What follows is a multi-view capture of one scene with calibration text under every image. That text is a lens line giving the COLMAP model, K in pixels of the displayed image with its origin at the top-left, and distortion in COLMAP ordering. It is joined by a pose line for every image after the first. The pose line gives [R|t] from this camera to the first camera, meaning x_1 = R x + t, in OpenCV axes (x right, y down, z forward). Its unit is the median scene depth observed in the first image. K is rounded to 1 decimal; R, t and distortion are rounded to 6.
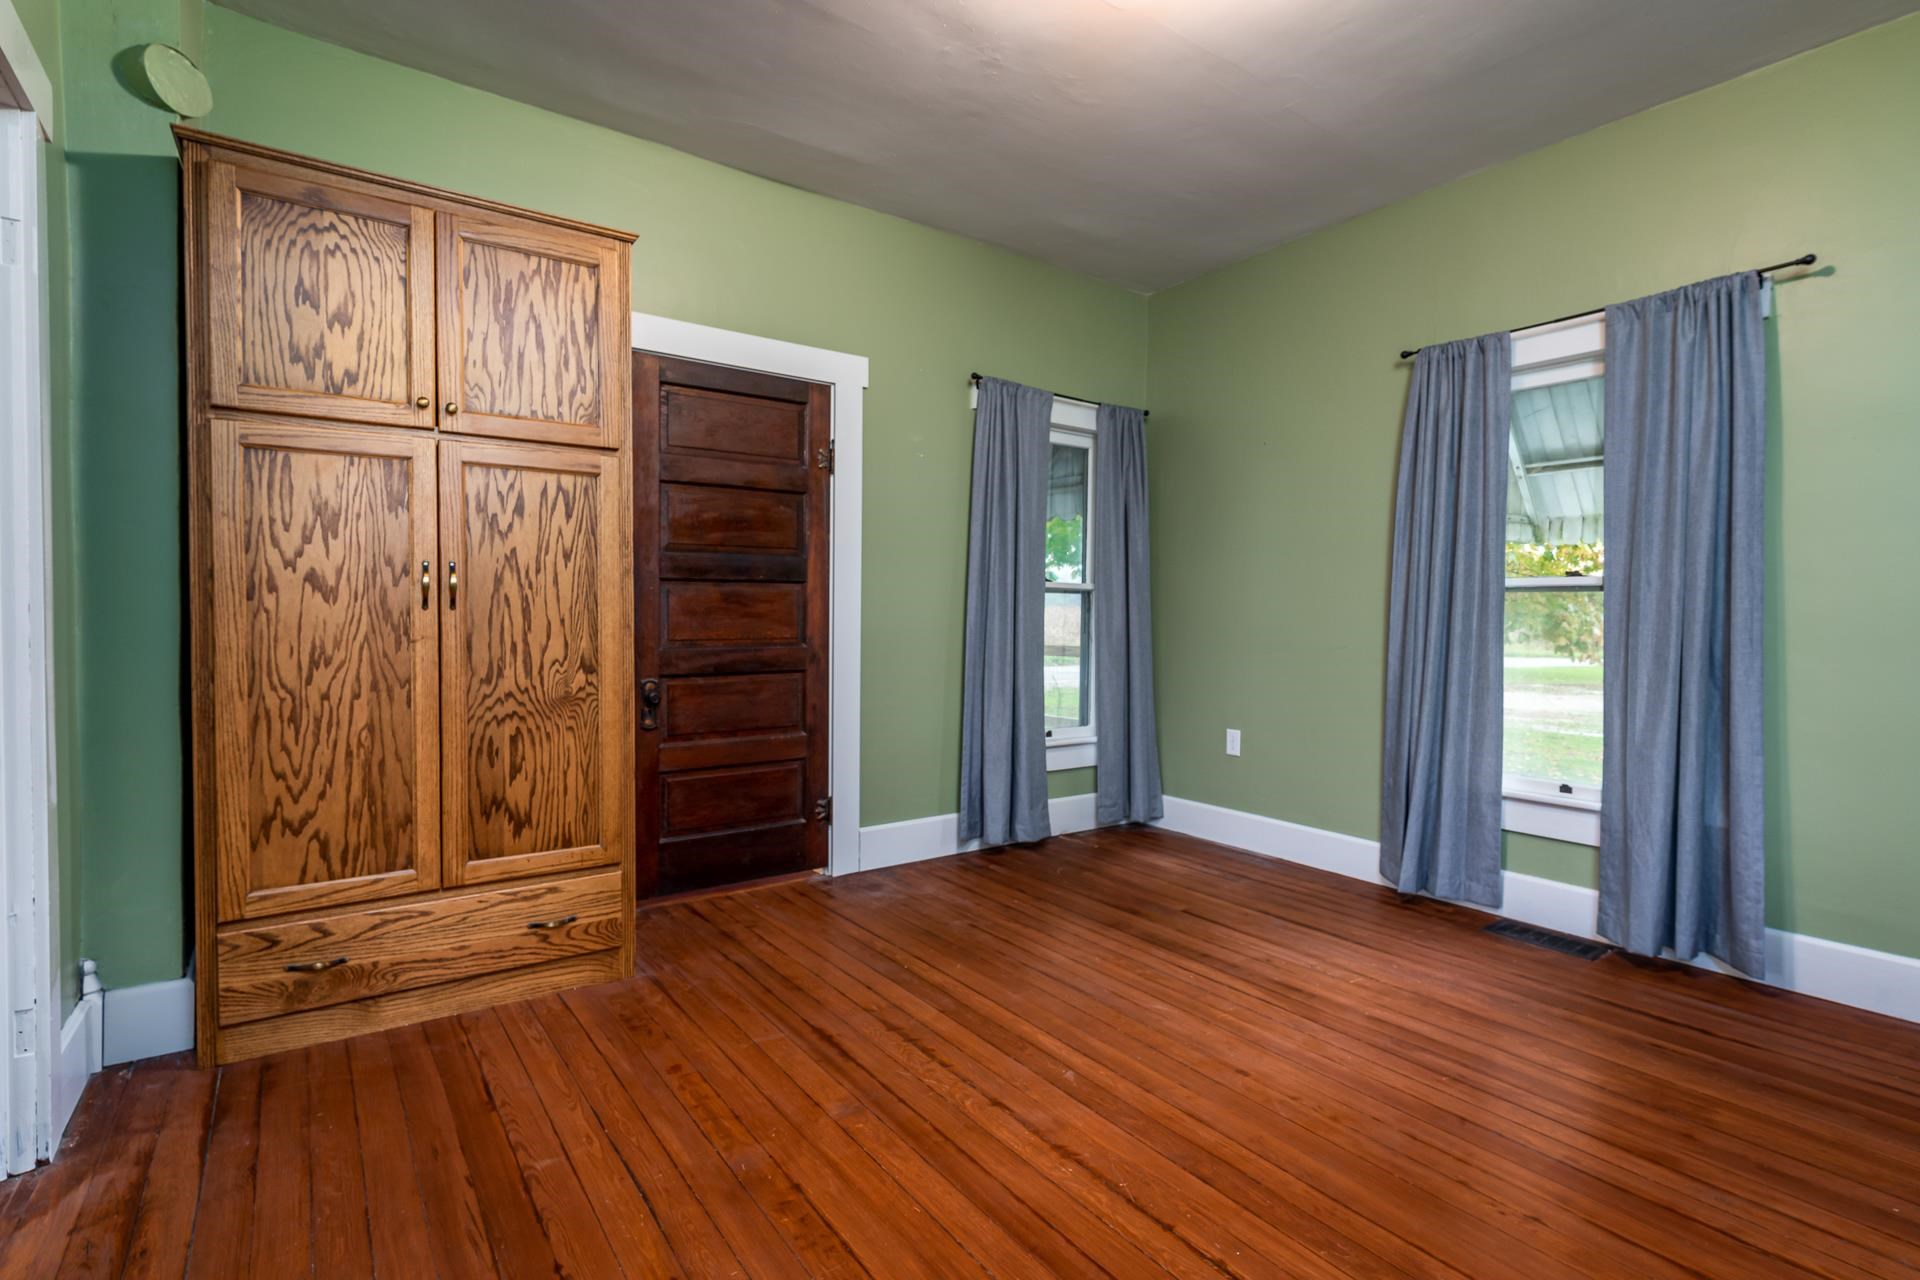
lens RADIAL K [[923.2, 0, 954.9], [0, 923.2, 640.3], [0, 0, 1]] dist [0.001747, 0.000322]
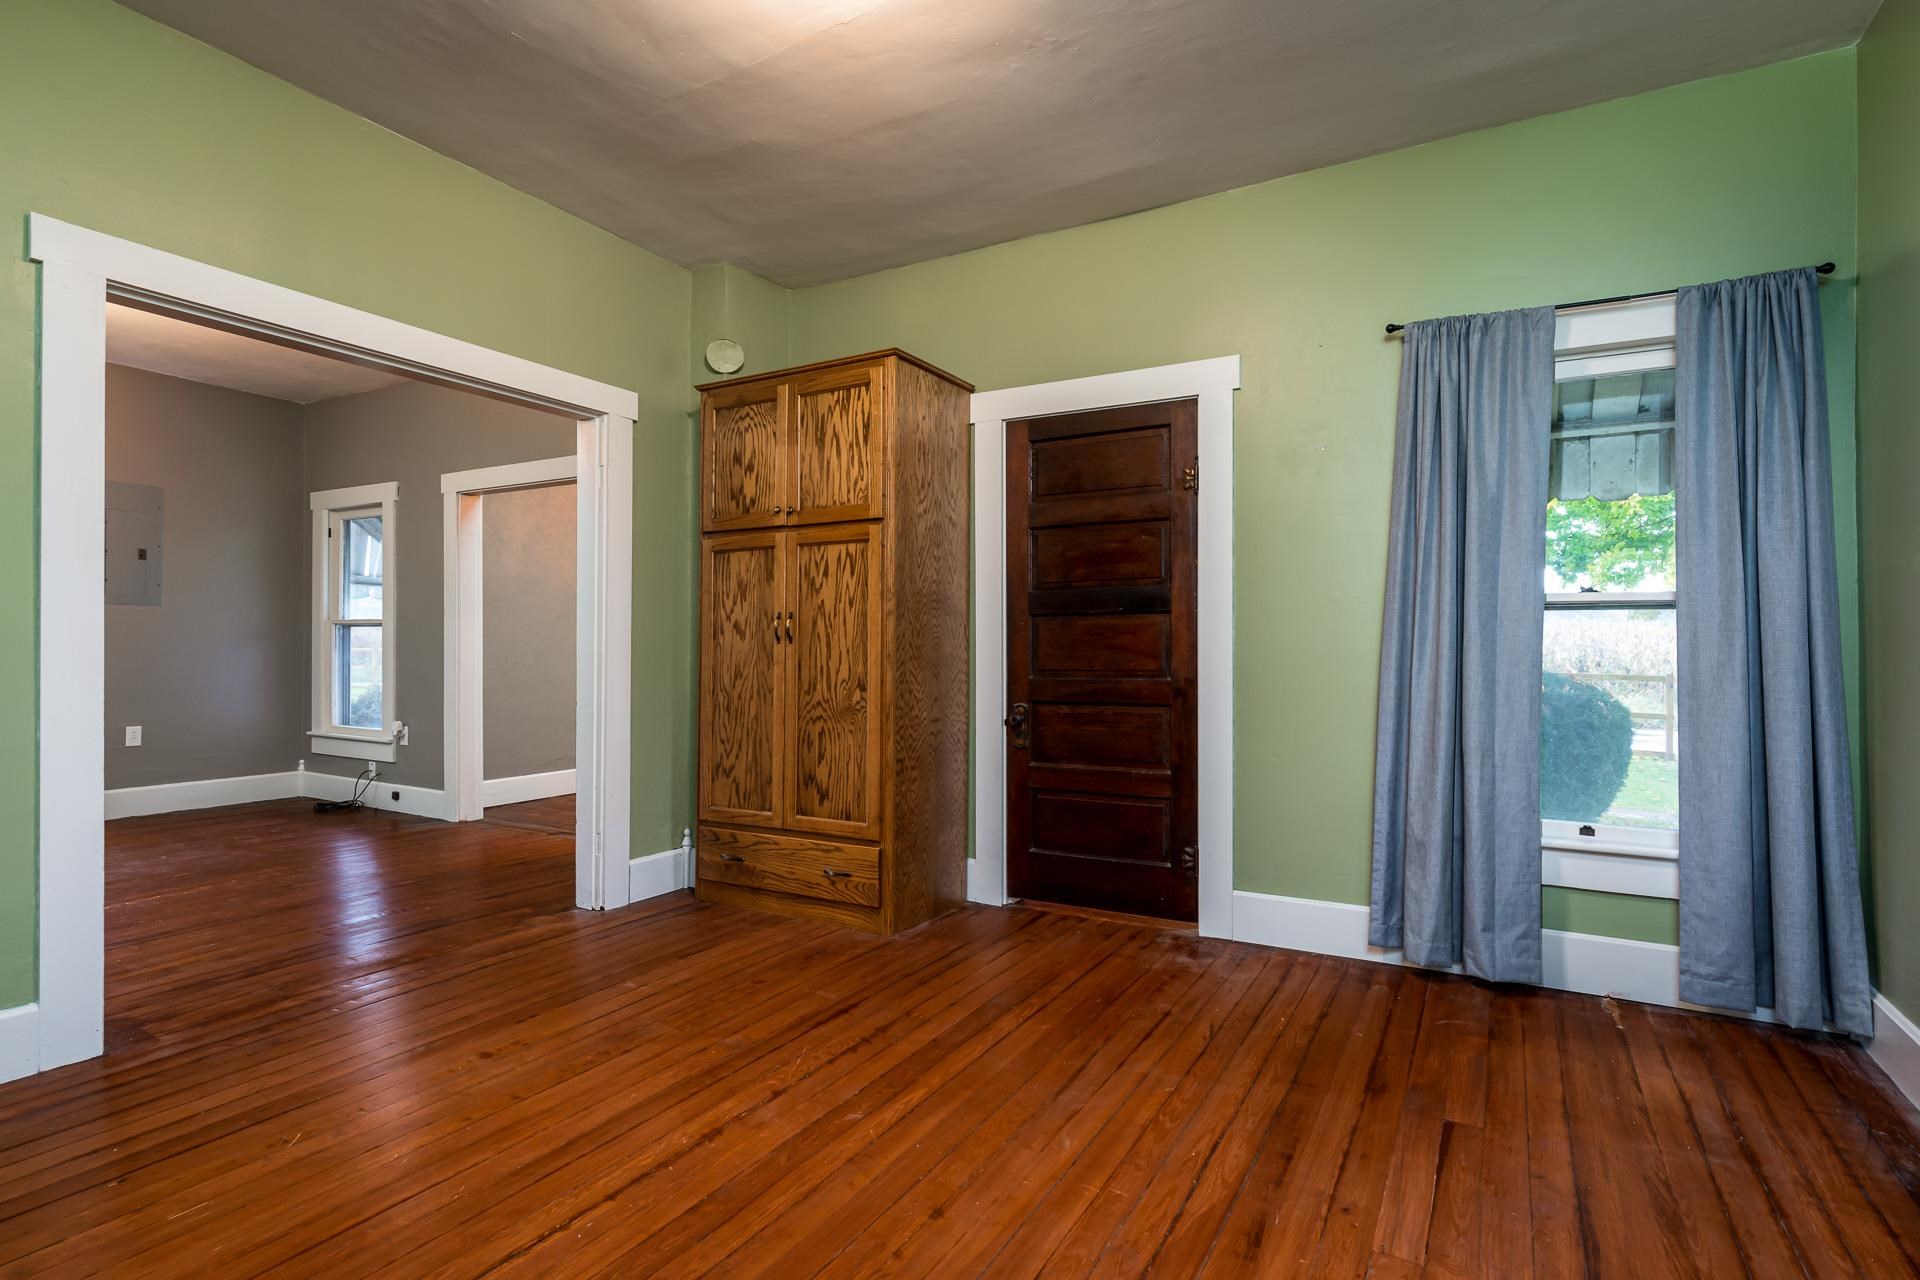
lens RADIAL K [[964.3, 0, 952.0], [0, 964.3, 642.6], [0, 0, 1]] dist [0.001863, 0.000158]
pose [[0.407939, -0.011816, -0.912933, 0.932593], [-0.023593, 0.999446, -0.023479, -0.003966], [0.912704, 0.031117, 0.407434, 0.566601]]
